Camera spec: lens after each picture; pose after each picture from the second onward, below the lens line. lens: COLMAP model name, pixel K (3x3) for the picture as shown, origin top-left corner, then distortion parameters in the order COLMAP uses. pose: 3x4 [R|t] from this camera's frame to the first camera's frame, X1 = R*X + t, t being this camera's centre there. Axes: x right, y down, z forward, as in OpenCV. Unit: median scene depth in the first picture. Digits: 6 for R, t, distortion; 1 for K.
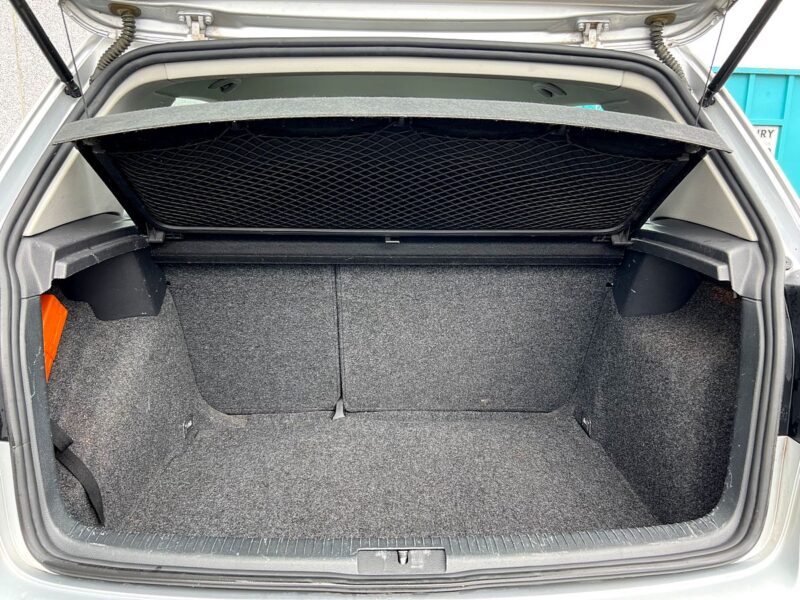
lens RADIAL K [[605.1, 0, 400.0], [0, 605.1, 300.0], [0, 0, 1]] dist [0.050737, -0.064668]
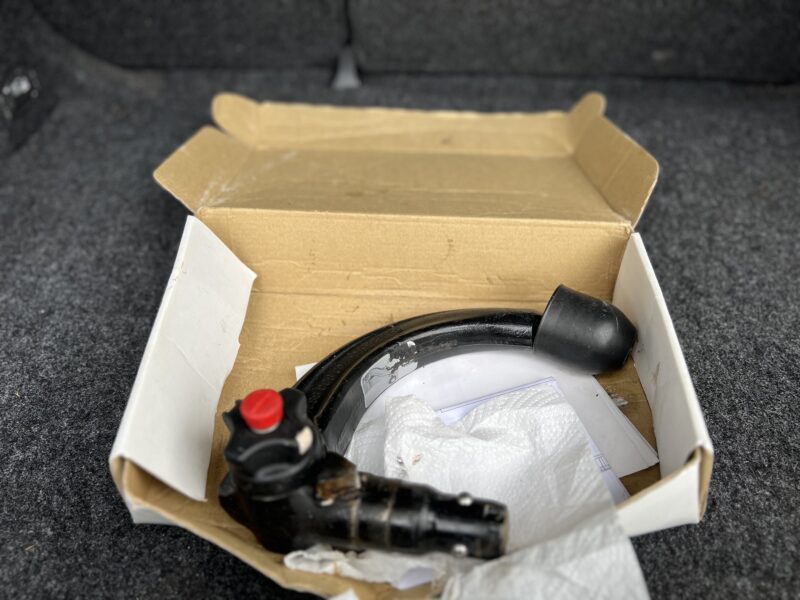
lens RADIAL K [[605.1, 0, 400.0], [0, 605.1, 300.0], [0, 0, 1]] dist [0.050737, -0.064668]
pose [[0.997810, 0.047833, -0.045690, -0.029926], [-0.018004, 0.861027, 0.508240, 0.100524], [0.063651, -0.506305, 0.860002, 0.531245]]
